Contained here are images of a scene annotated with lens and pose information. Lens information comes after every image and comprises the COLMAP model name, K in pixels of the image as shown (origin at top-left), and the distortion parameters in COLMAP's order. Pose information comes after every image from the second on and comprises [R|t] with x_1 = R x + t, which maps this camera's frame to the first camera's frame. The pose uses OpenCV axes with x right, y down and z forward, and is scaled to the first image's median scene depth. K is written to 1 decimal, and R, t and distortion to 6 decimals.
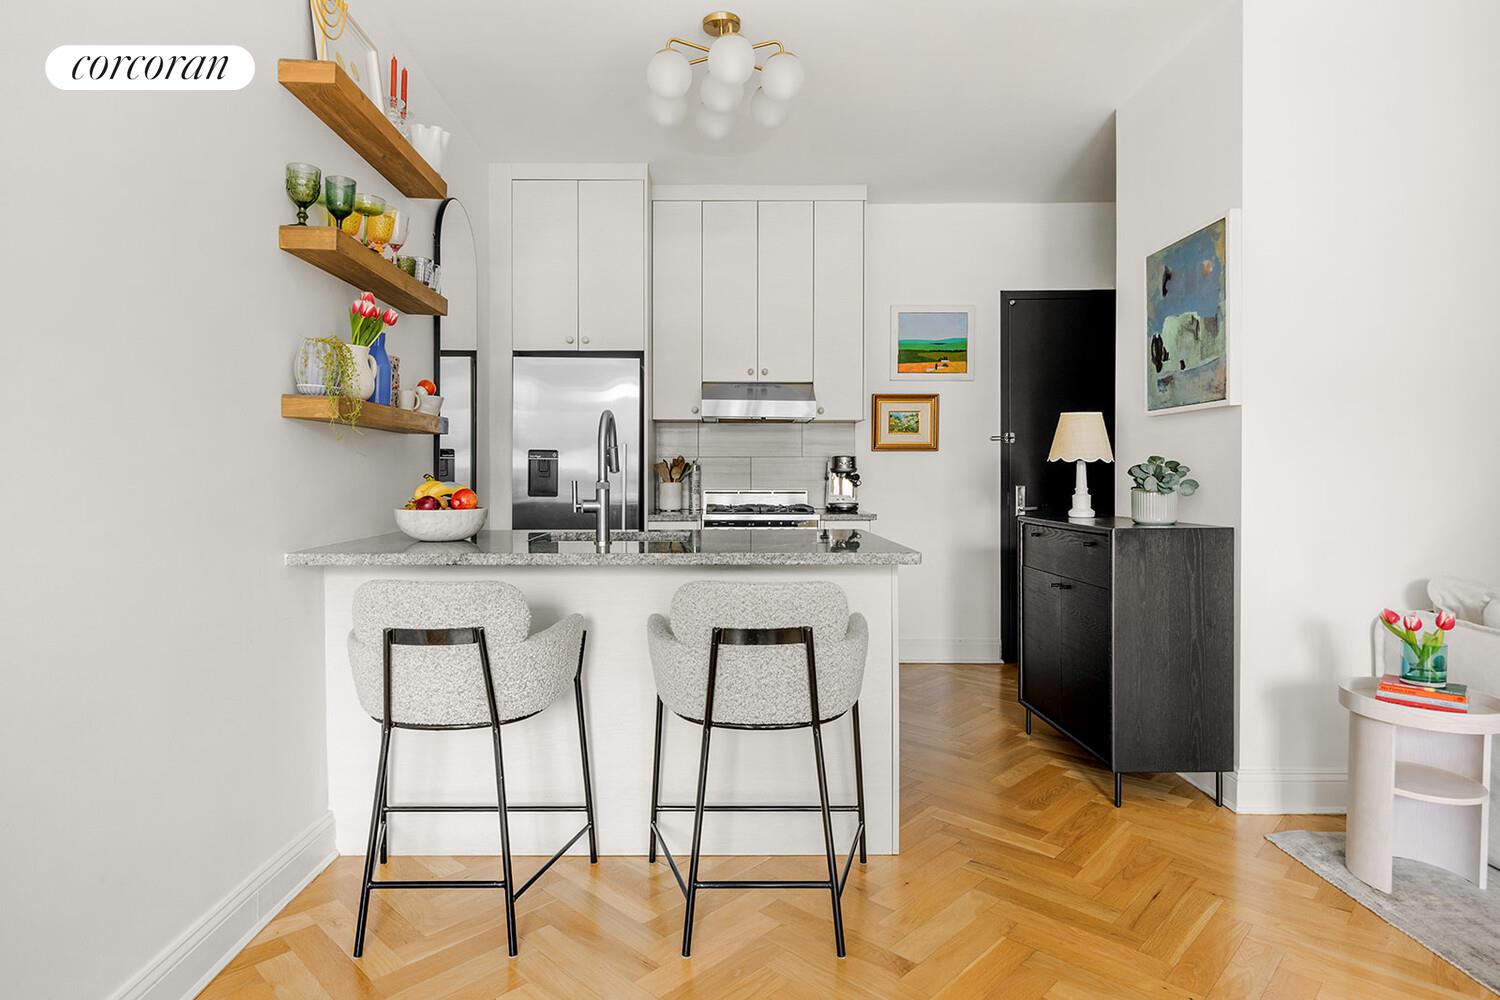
lens RADIAL K [[857.8, 0, 746.5], [0, 857.8, 481.2], [0, 0, 1]] dist [0.001596, 0.000566]
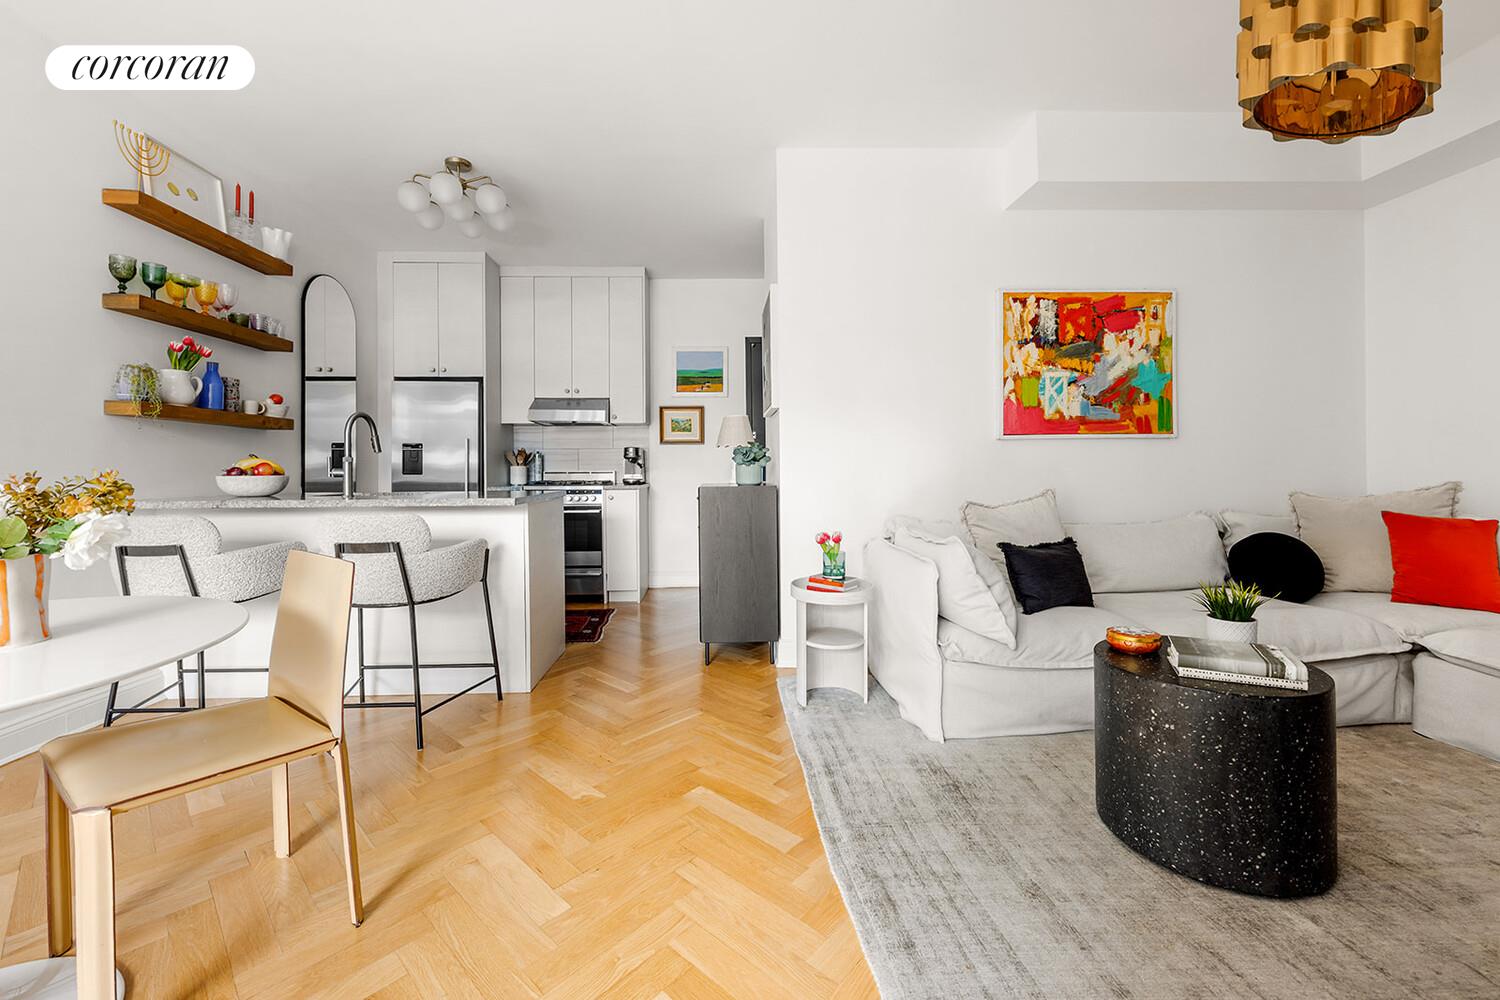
lens RADIAL K [[609.6, 0, 728.8], [0, 609.6, 469.8], [0, 0, 1]] dist [-0.001581, -0.000118]
pose [[0.999645, -0.006043, 0.025966, 0.268400], [0.006231, 0.999955, -0.007136, 0.019273], [-0.025922, 0.007296, 0.999637, -0.067578]]
